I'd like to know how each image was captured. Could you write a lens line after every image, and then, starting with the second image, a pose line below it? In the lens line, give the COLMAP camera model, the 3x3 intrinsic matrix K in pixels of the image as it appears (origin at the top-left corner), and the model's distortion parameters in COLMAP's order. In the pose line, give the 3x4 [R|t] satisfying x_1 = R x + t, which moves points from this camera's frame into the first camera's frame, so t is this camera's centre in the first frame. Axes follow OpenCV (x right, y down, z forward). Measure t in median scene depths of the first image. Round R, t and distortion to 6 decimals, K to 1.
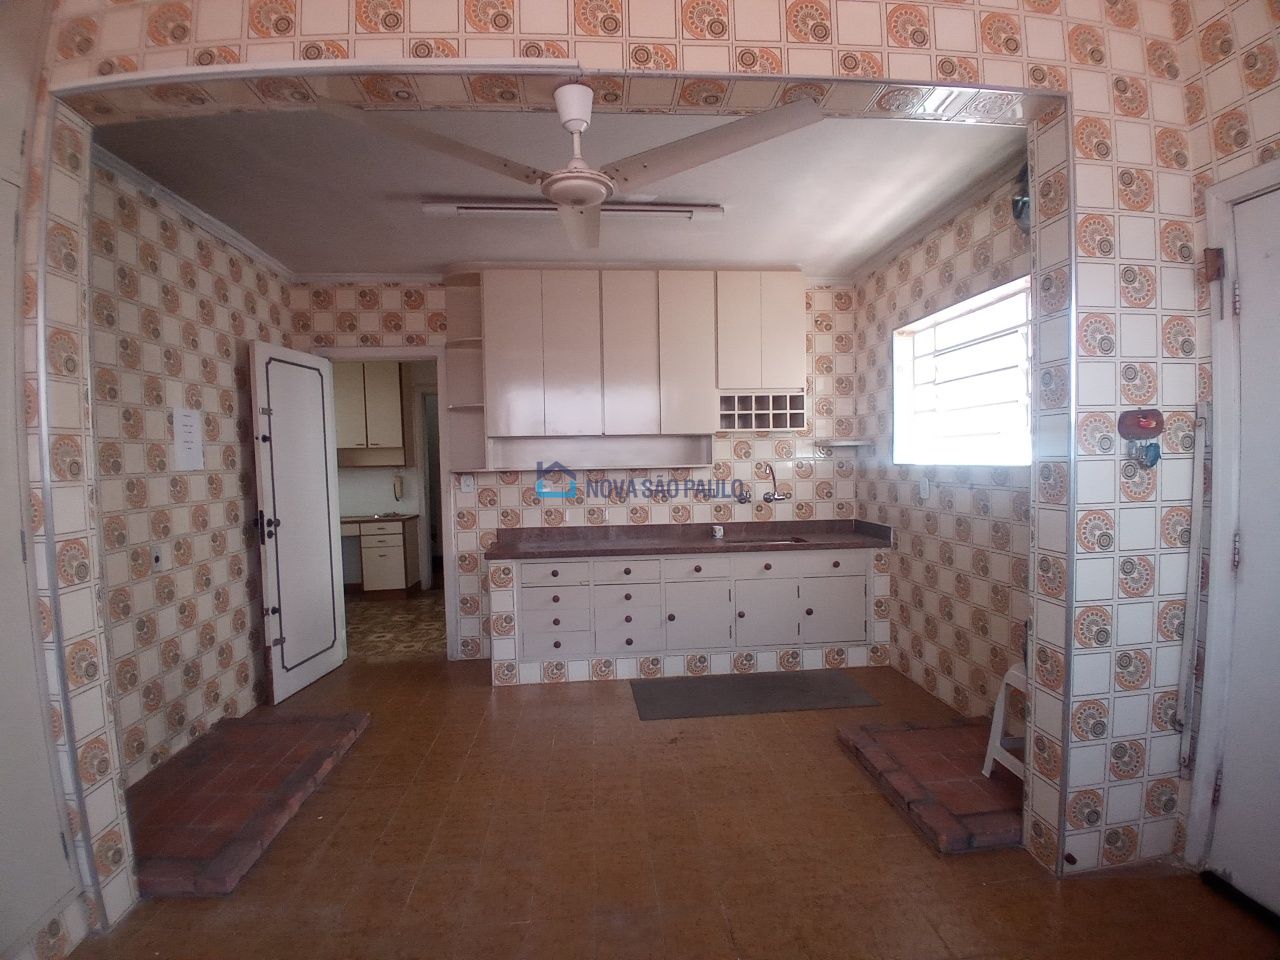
lens RADIAL K [[639.9, 0, 640.4], [0, 639.9, 486.8], [0, 0, 1]] dist [-0.044482, -0.006447]
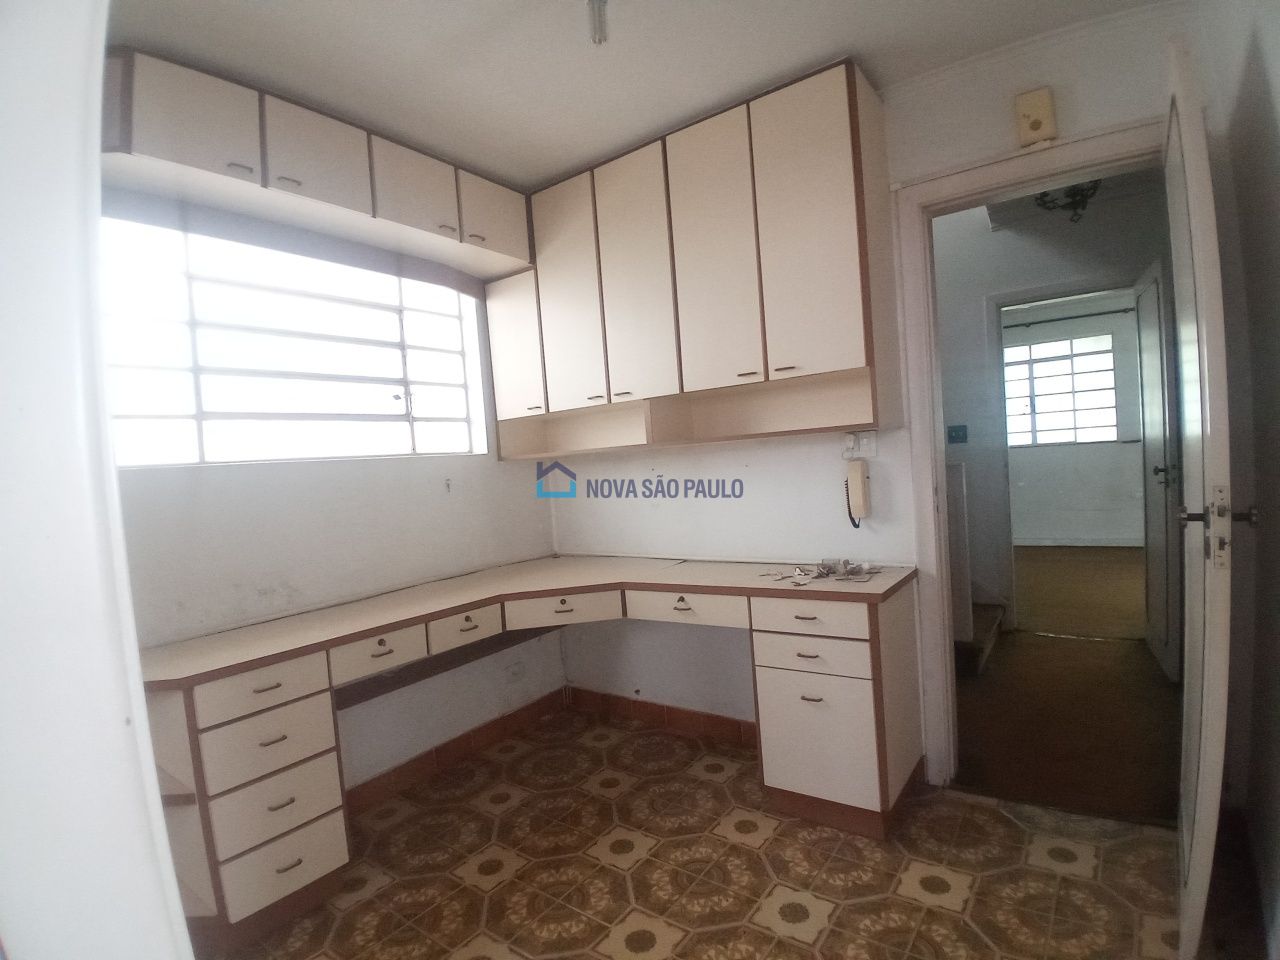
lens RADIAL K [[639.9, 0, 641.7], [0, 639.9, 483.7], [0, 0, 1]] dist [-0.044482, -0.006447]
pose [[0.756569, -0.002249, -0.653910, -0.252346], [0.026207, 0.999295, 0.026885, -0.015974], [0.653389, -0.037477, 0.756094, 0.686779]]
